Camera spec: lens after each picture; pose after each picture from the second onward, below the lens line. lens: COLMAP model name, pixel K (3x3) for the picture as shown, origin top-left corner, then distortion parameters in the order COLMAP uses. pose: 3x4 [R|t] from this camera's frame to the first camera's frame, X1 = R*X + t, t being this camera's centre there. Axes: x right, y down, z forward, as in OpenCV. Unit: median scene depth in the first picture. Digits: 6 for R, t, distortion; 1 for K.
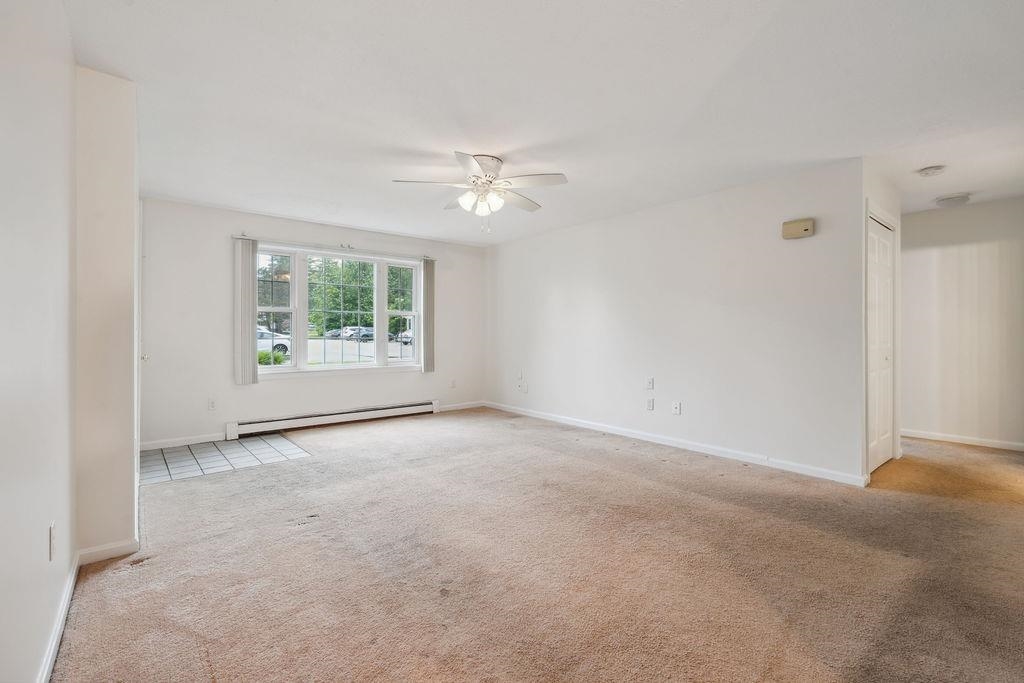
lens RADIAL K [[449.8, 0, 513.0], [0, 449.8, 332.3], [0, 0, 1]] dist [-0.003267, -0.000089]
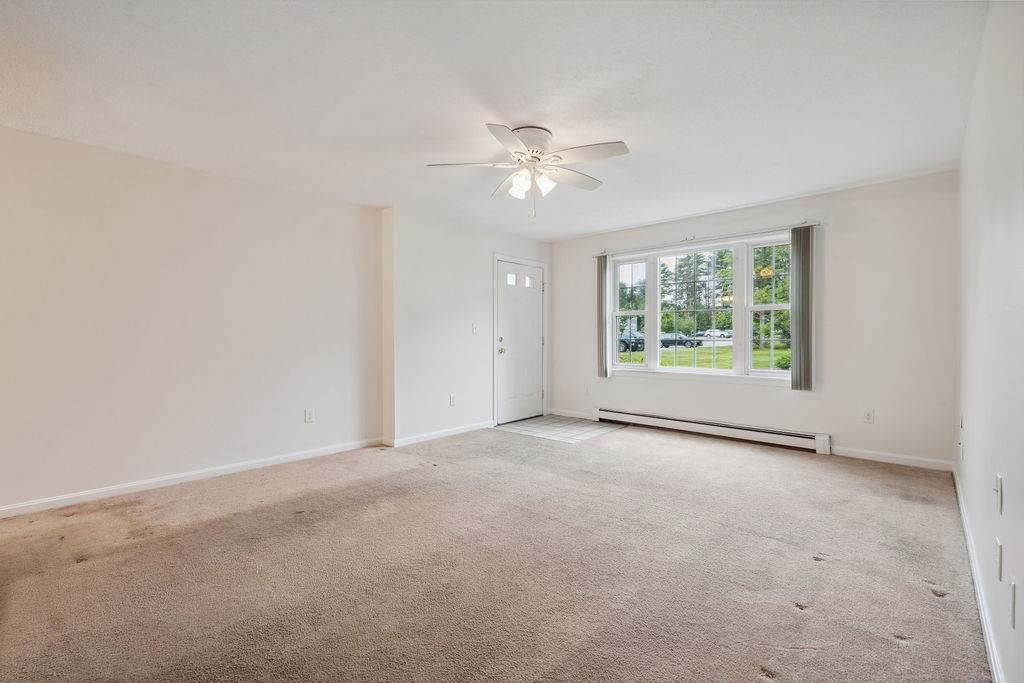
lens RADIAL K [[448.2, 0, 512.0], [0, 448.2, 341.5], [0, 0, 1]] dist [-0.002781, -0.000123]
pose [[0.125937, 0.014146, -0.991937, 0.599425], [0.005261, 0.999875, 0.014927, 0.000654], [0.992024, -0.007098, 0.125847, 0.655300]]
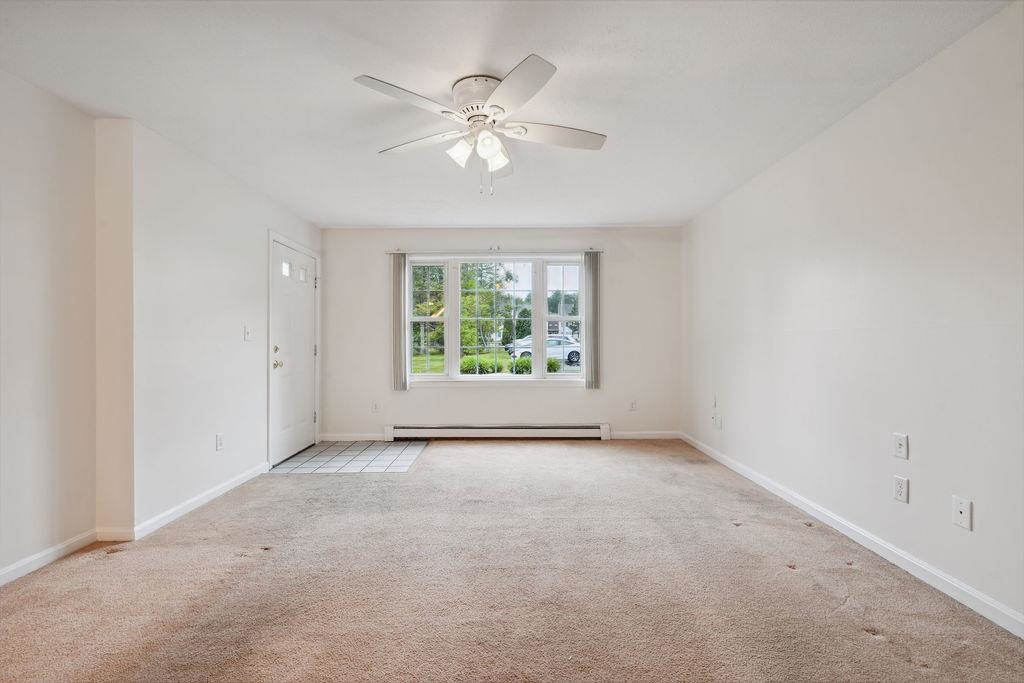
lens RADIAL K [[446.4, 0, 512.0], [0, 446.4, 341.5], [0, 0, 1]] dist [-0.003678, -0.000168]
pose [[0.768851, -0.002702, -0.639422, 0.304591], [0.004841, 0.999987, 0.001595, -0.000880], [0.639409, -0.004322, 0.768854, 0.389402]]
